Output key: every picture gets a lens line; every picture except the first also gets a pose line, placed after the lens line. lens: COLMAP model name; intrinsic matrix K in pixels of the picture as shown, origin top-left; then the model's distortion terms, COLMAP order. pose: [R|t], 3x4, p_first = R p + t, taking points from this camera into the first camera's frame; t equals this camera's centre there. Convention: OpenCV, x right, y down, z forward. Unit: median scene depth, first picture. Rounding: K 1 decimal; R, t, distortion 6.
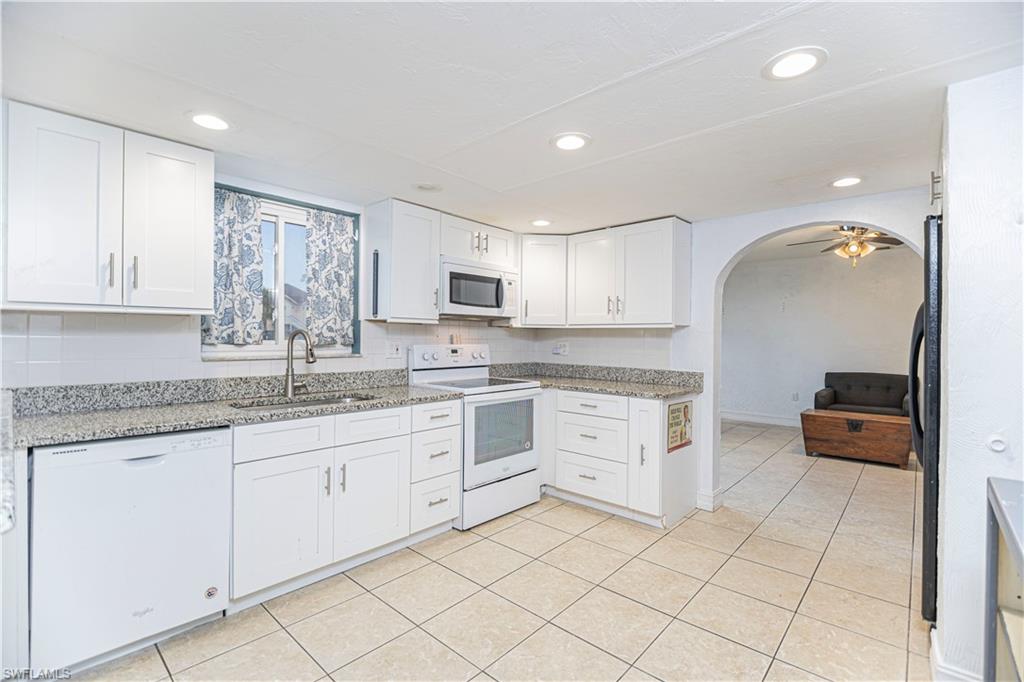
lens RADIAL K [[463.2, 0, 512.0], [0, 463.2, 341.0], [0, 0, 1]] dist [0.000056, -0.000004]
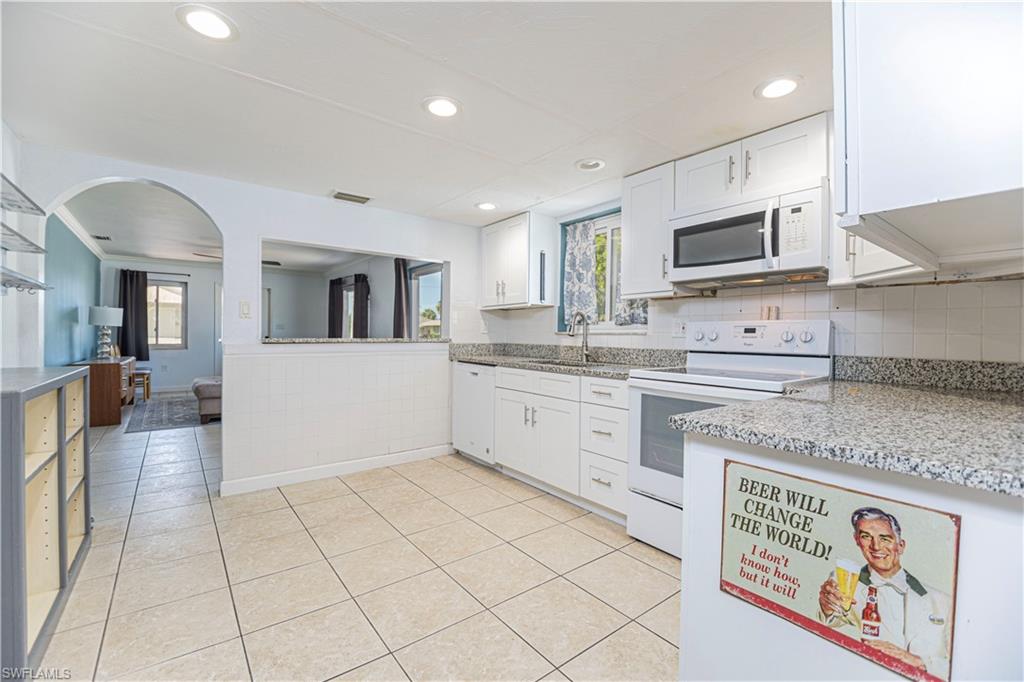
lens RADIAL K [[428.0, 0, 512.0], [0, 428.0, 341.0], [0, 0, 1]] dist [0.000087, 0.000023]
pose [[-0.180215, 0.003380, -0.983621, 0.690611], [-0.017532, 0.999824, 0.006648, 0.048064], [0.983471, 0.018443, -0.180124, 0.898655]]
